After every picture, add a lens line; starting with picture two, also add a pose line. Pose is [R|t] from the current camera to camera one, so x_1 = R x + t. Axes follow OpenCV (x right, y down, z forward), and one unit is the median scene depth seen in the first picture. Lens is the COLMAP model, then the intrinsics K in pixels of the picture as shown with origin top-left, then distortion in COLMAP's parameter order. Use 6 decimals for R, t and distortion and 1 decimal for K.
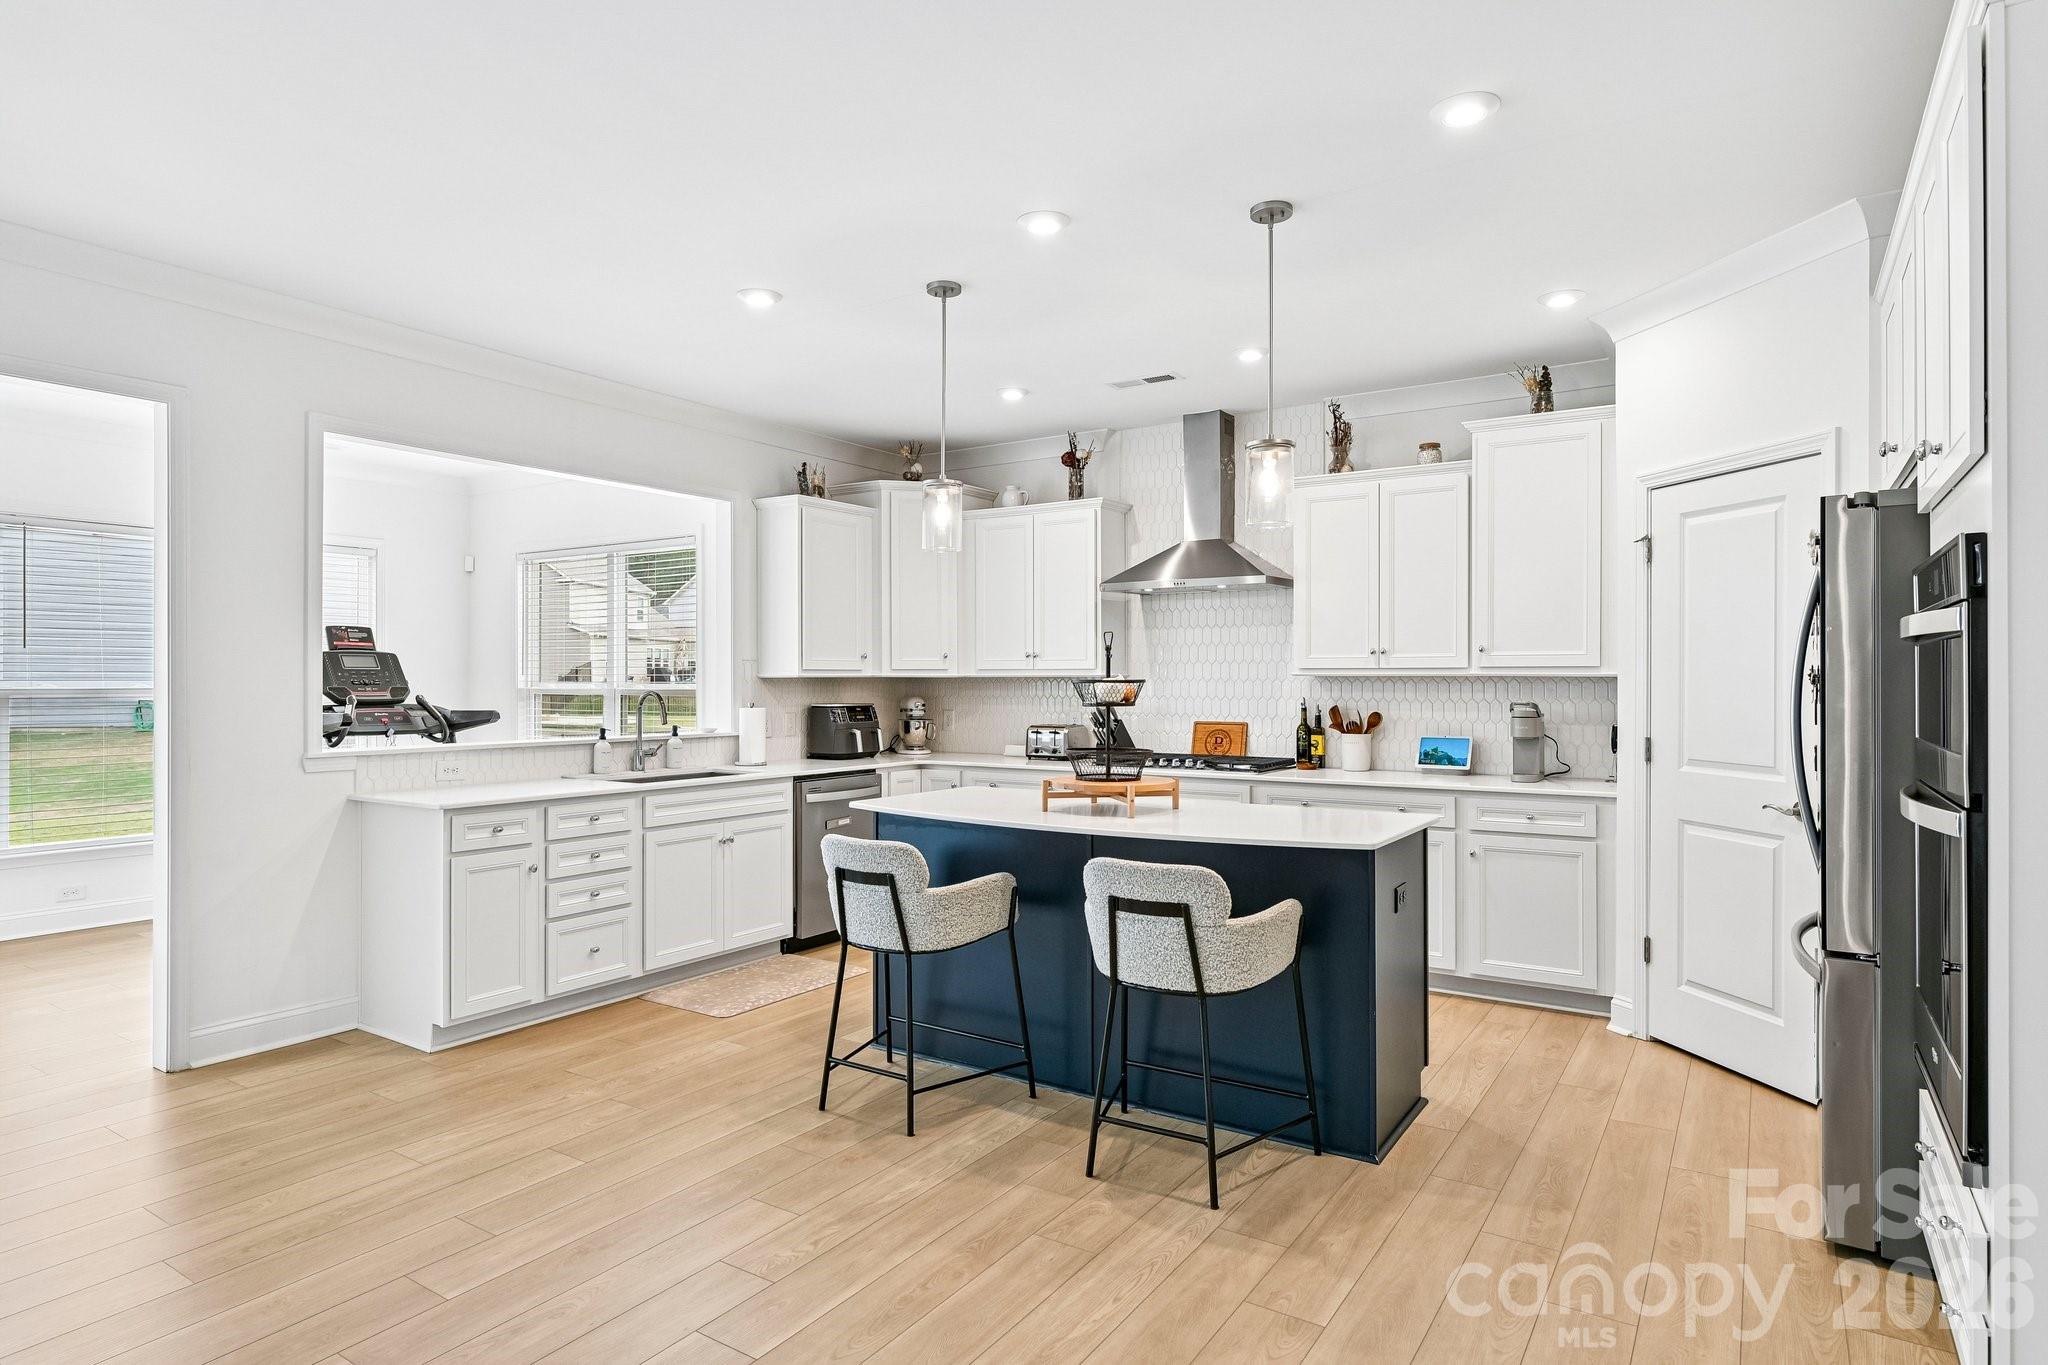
lens RADIAL K [[1137.4, 0, 1024.0], [0, 1137.4, 682.5], [0, 0, 1]] dist [0.000343, -0.000173]
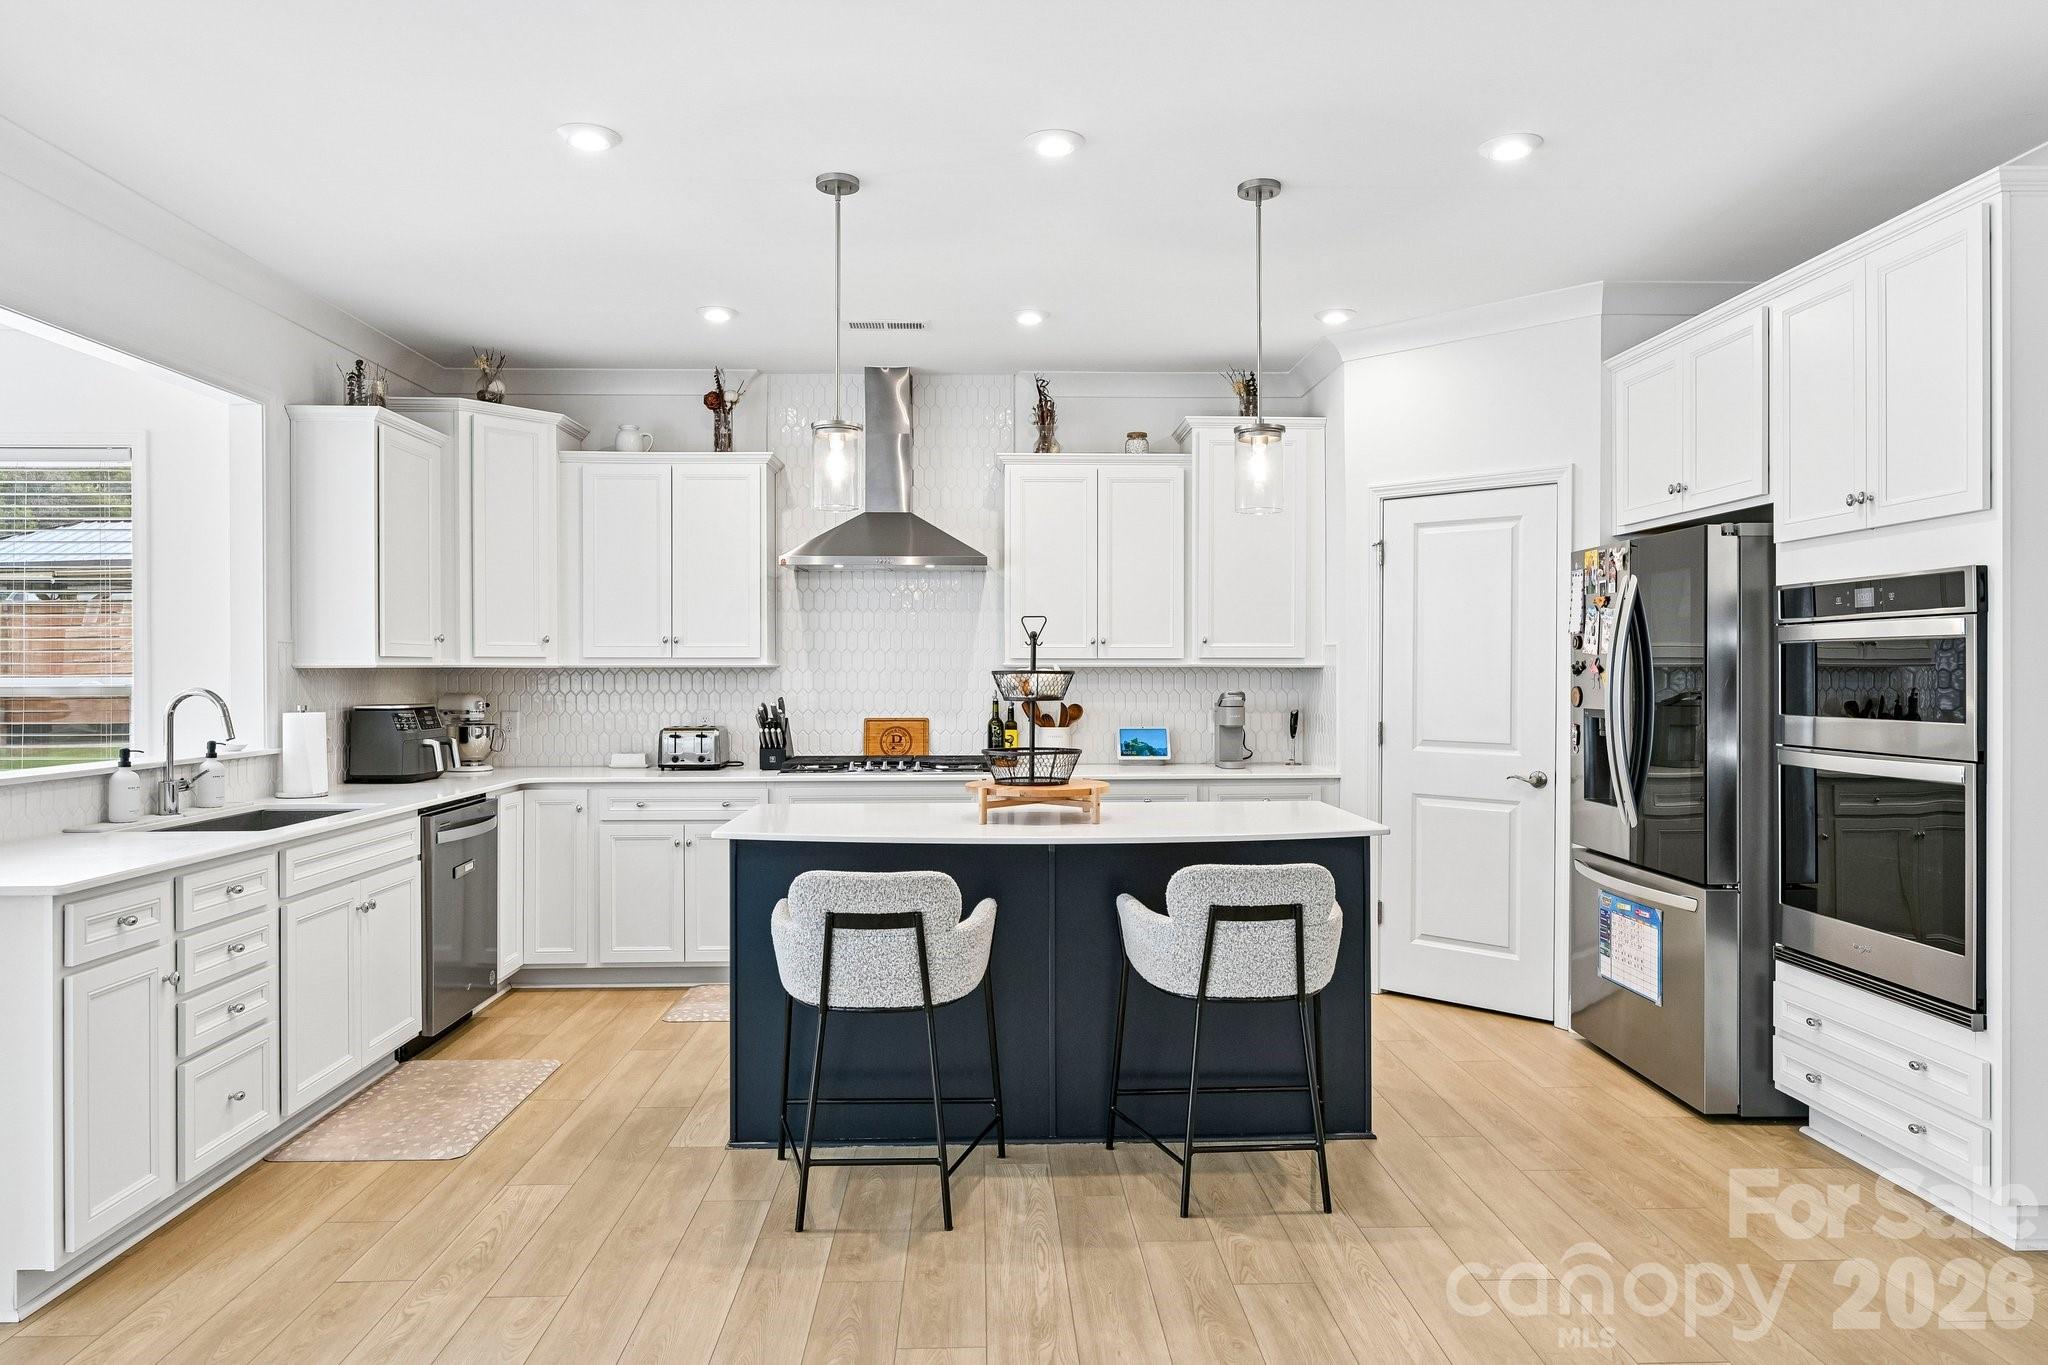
lens RADIAL K [[1287.9, 0, 1024.0], [0, 1287.9, 682.5], [0, 0, 1]] dist [0.001102, -0.003886]
pose [[0.815677, -0.005688, 0.578479, -0.365788], [0.002058, 0.999974, 0.006930, -0.000025], [-0.578503, -0.004462, 0.815668, 0.135473]]
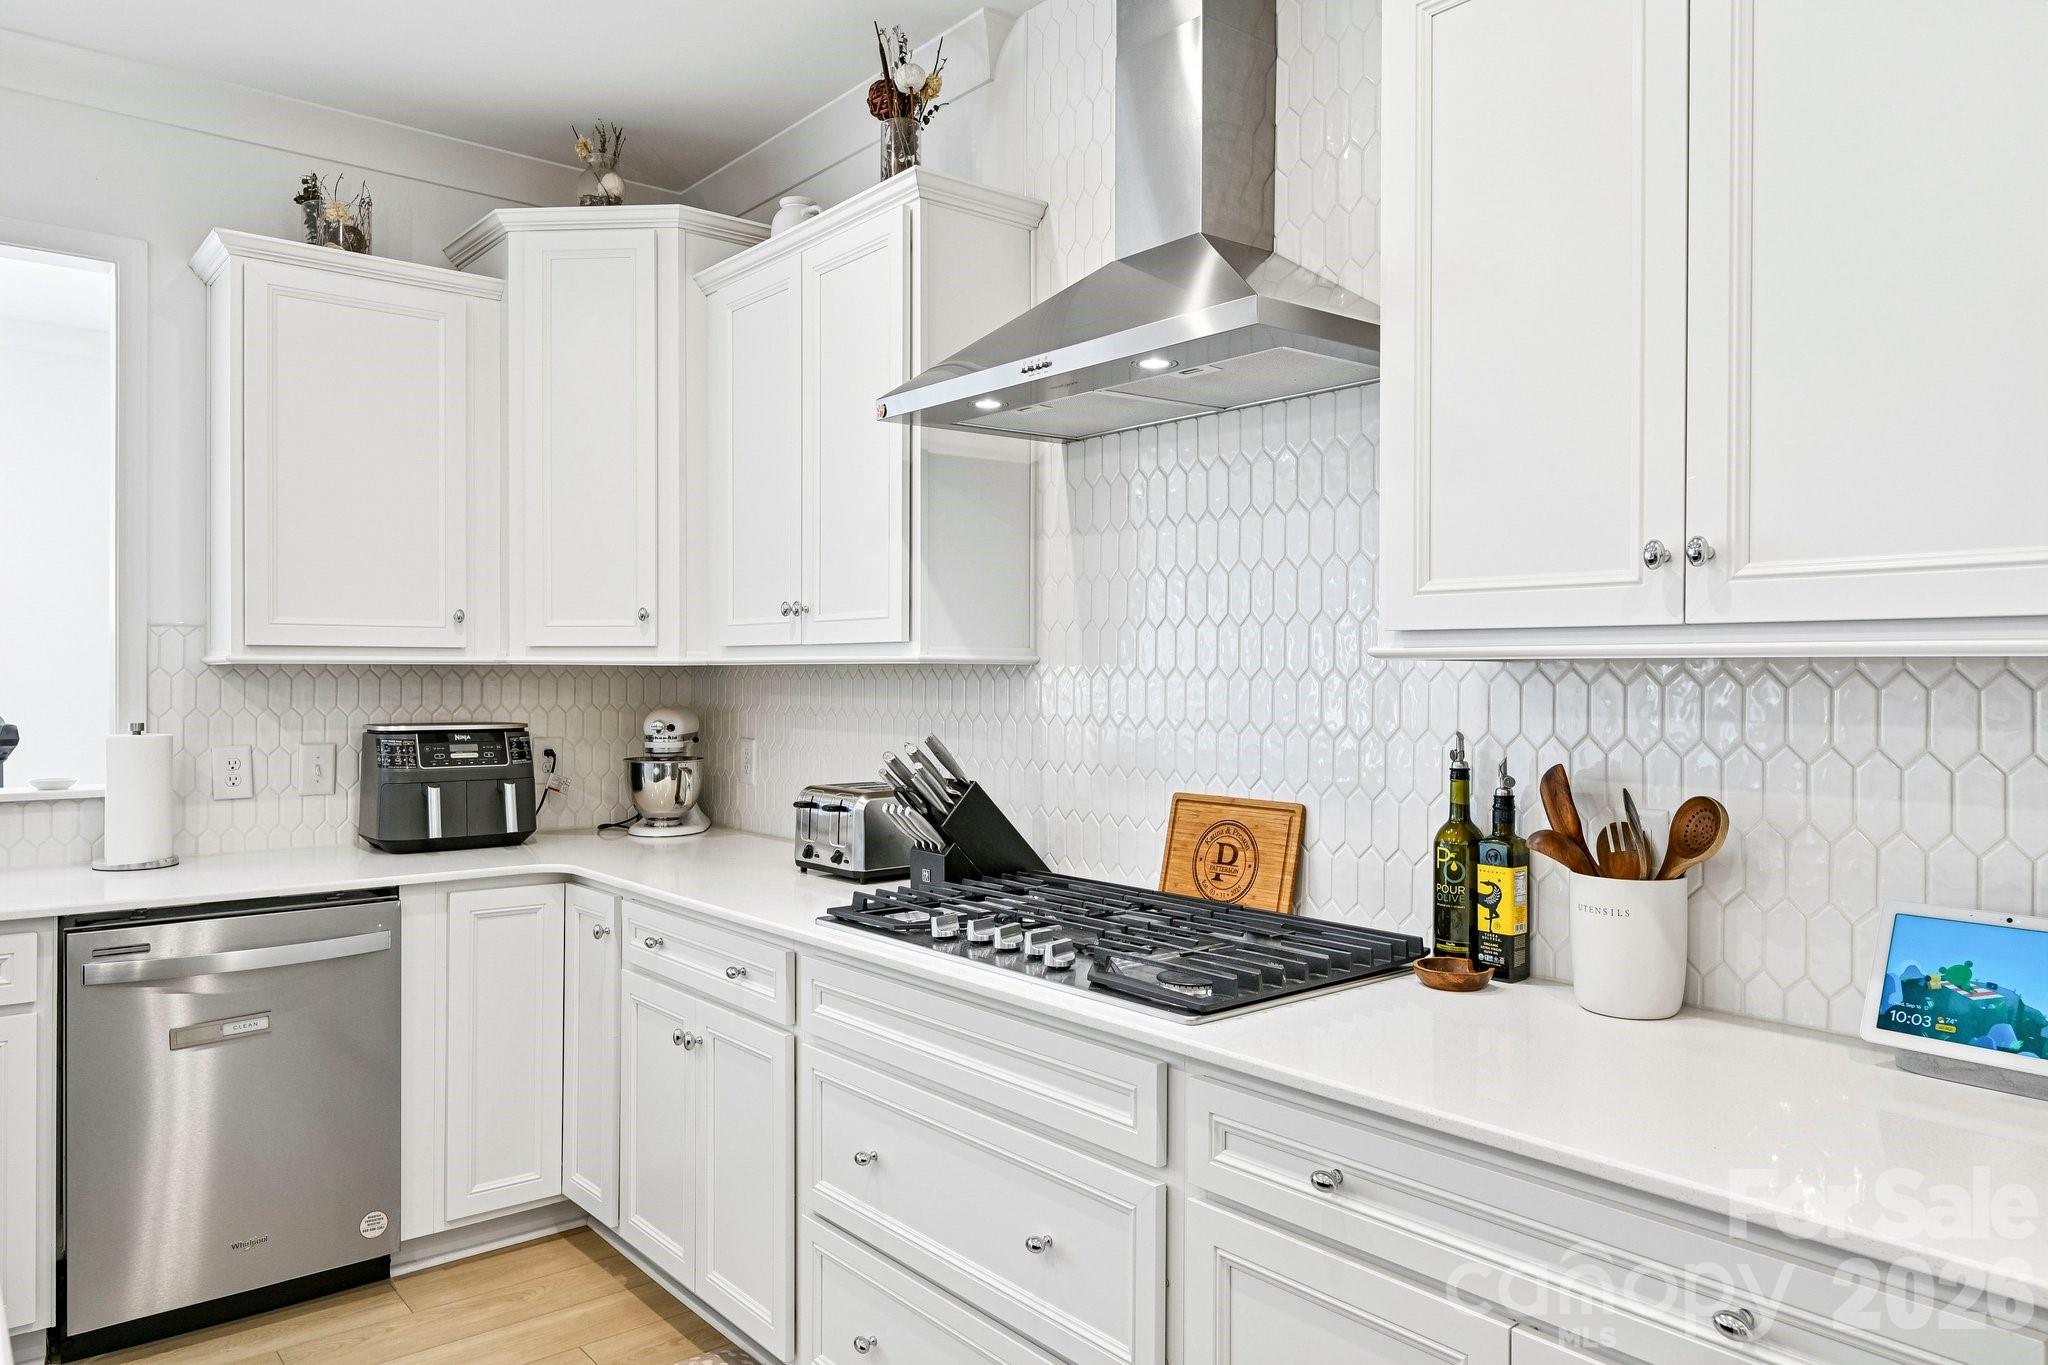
lens RADIAL K [[1356.1, 0, 1024.0], [0, 1356.1, 682.5], [0, 0, 1]] dist [0.000808, 0.000329]
pose [[0.954122, 0.004244, -0.299389, 0.258935], [-0.002907, 0.999984, 0.004911, -0.001420], [0.299405, -0.003816, 0.954119, 0.670175]]
